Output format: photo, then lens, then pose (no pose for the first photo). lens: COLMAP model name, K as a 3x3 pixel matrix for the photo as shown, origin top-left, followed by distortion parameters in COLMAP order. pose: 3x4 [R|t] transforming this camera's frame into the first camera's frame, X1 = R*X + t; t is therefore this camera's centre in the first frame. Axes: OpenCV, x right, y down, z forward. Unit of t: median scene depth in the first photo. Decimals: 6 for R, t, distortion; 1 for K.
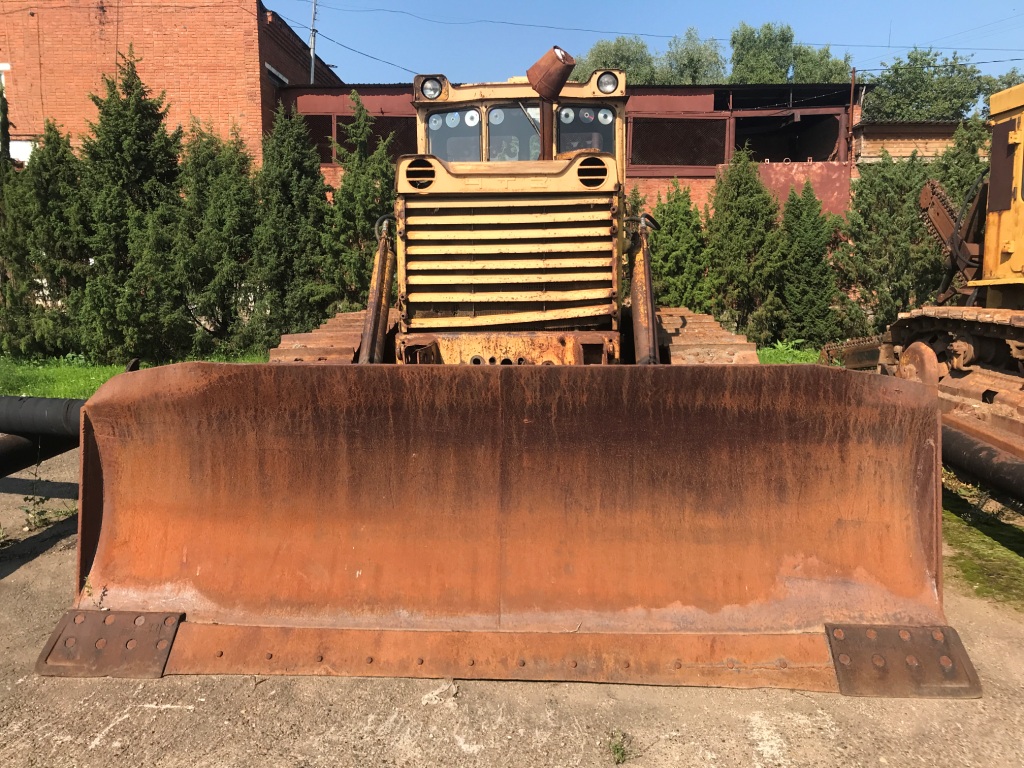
lens RADIAL K [[838.0, 0, 504.1], [0, 838.0, 382.8], [0, 0, 1]] dist [0.041289, -0.051636]
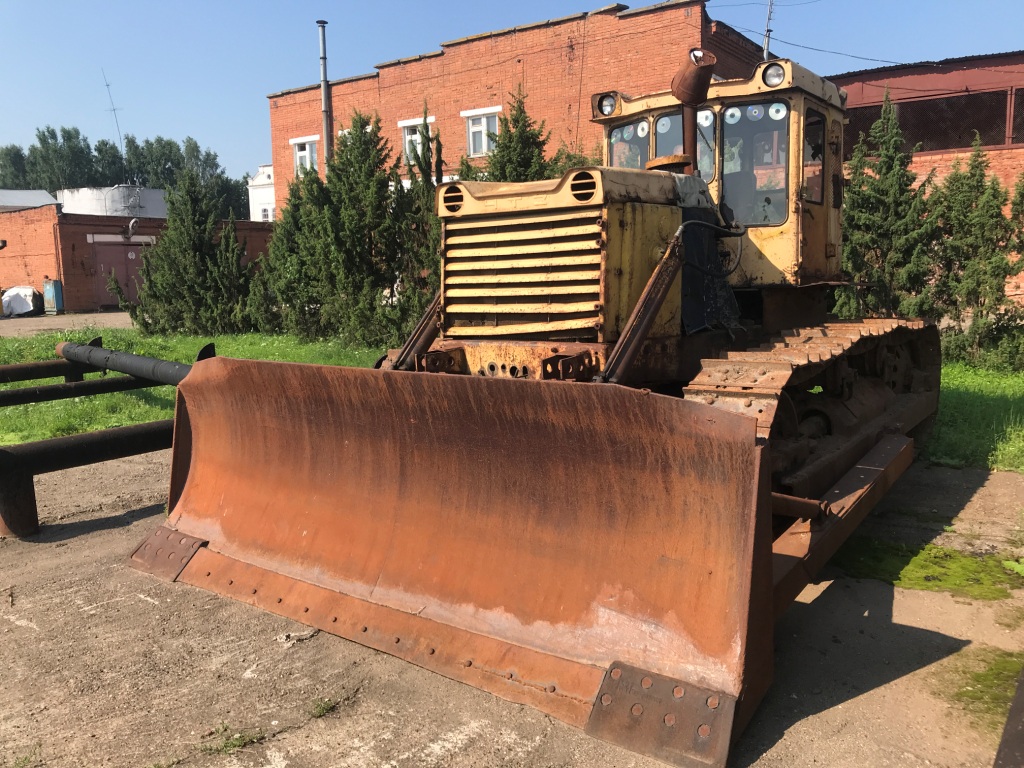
lens RADIAL K [[838.0, 0, 501.3], [0, 838.0, 379.6], [0, 0, 1]] dist [0.041289, -0.051636]
pose [[0.825912, 0.055963, -0.561014, 0.731256], [-0.059346, 0.998163, 0.012203, -0.029542], [0.560667, 0.023215, 0.827716, 0.132937]]
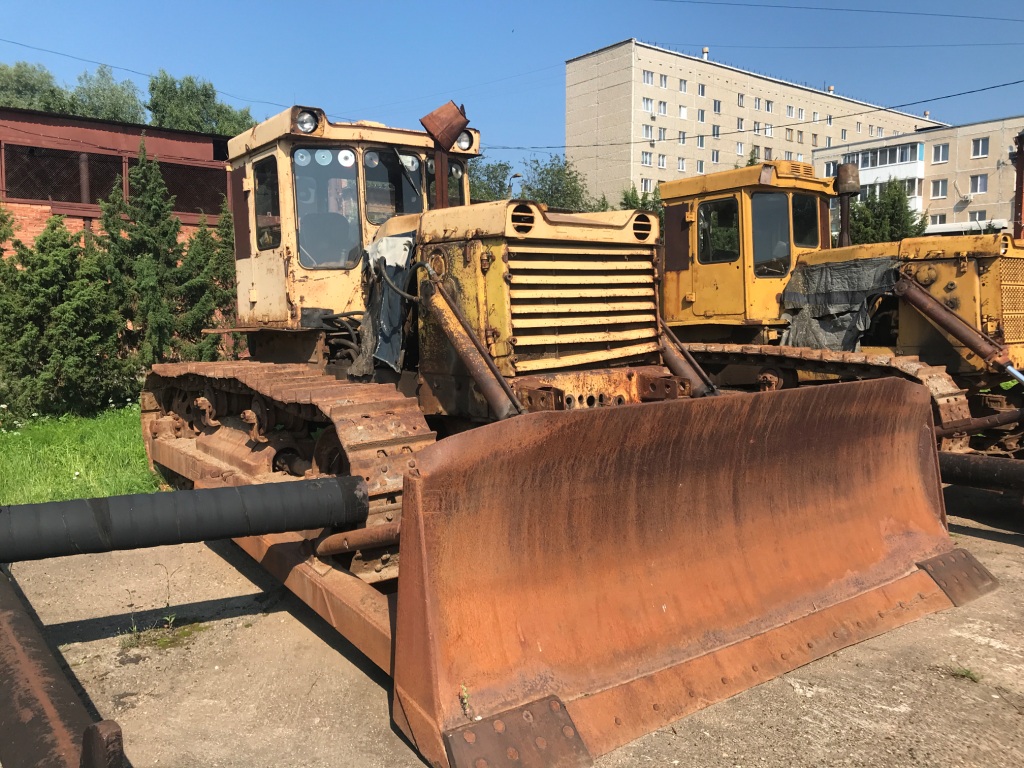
lens RADIAL K [[838.0, 0, 503.0], [0, 838.0, 377.7], [0, 0, 1]] dist [0.041289, -0.051636]
pose [[0.771327, -0.053102, 0.634220, -0.936115], [0.094206, 0.995062, -0.031257, -0.035809], [-0.629429, 0.083857, 0.772520, 0.307653]]
